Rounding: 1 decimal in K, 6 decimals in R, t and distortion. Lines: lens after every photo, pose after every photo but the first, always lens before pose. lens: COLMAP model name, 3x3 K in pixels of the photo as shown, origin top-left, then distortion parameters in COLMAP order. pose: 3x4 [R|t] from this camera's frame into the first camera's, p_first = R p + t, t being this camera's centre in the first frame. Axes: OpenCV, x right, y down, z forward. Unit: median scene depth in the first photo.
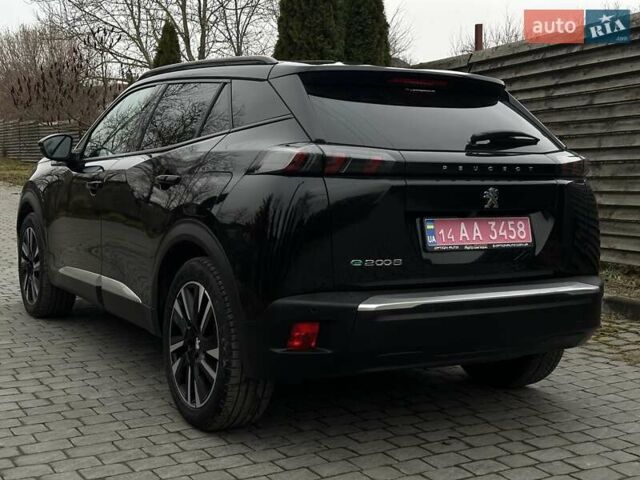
lens RADIAL K [[885.6, 0, 324.3], [0, 885.6, 239.8], [0, 0, 1]] dist [0.114916, 0.000000]
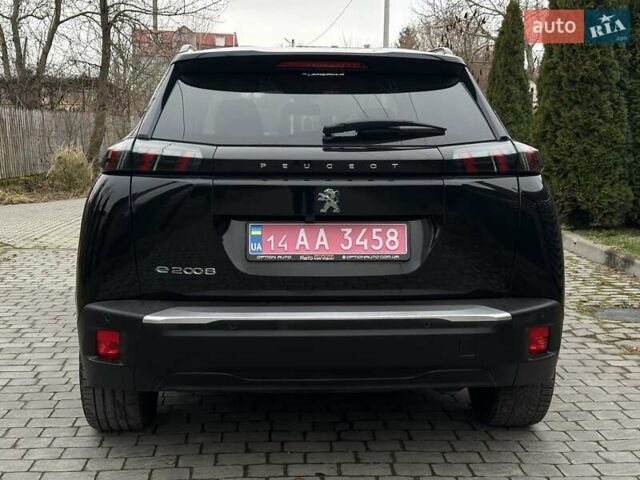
lens RADIAL K [[885.6, 0, 320.9], [0, 885.6, 243.7], [0, 0, 1]] dist [0.114916, 0.000000]
pose [[0.885306, 0.038041, -0.463450, 0.550507], [-0.027003, 0.999172, 0.030433, -0.030369], [0.464224, -0.014428, 0.885600, 0.238917]]
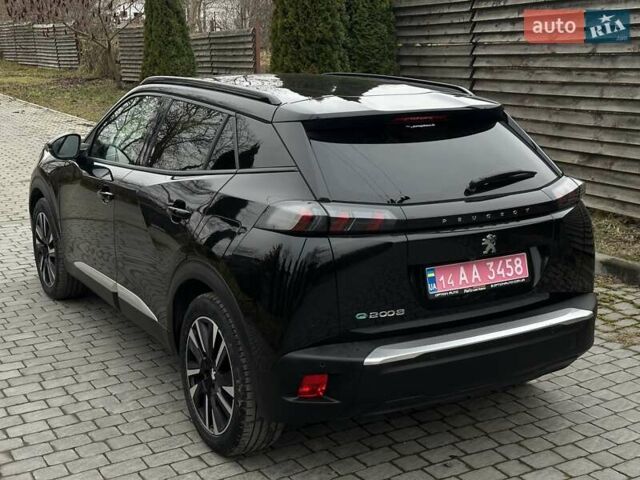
lens RADIAL K [[885.6, 0, 321.3], [0, 885.6, 236.3], [0, 0, 1]] dist [0.114916, 0.000000]
pose [[0.999716, -0.022088, -0.008898, -0.000130], [0.023027, 0.991911, 0.124830, -0.183466], [0.006069, -0.124999, 0.992138, -0.035830]]
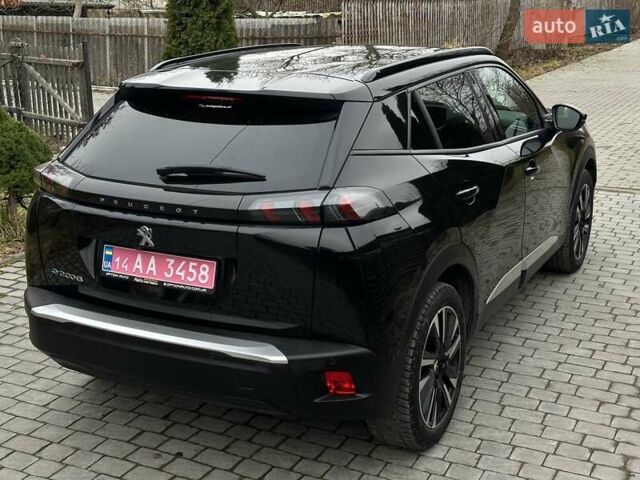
lens RADIAL K [[885.6, 0, 322.5], [0, 885.6, 242.4], [0, 0, 1]] dist [0.114916, 0.000000]
pose [[0.526810, 0.201273, -0.825809, 1.053090], [-0.063106, 0.978140, 0.198143, -0.236197], [0.847637, -0.052270, 0.527995, 0.623553]]
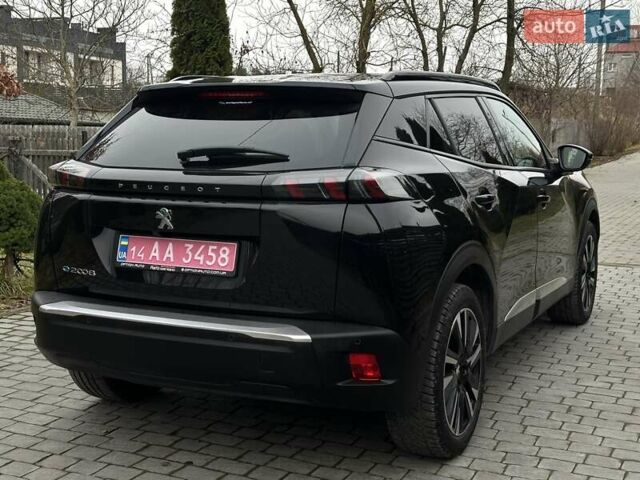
lens RADIAL K [[885.6, 0, 330.0], [0, 885.6, 243.3], [0, 0, 1]] dist [0.114916, 0.000000]
pose [[0.547245, 0.086583, -0.832482, 1.037856], [-0.071346, 0.995840, 0.056672, -0.083864], [0.833926, 0.028381, 0.551146, 0.598479]]
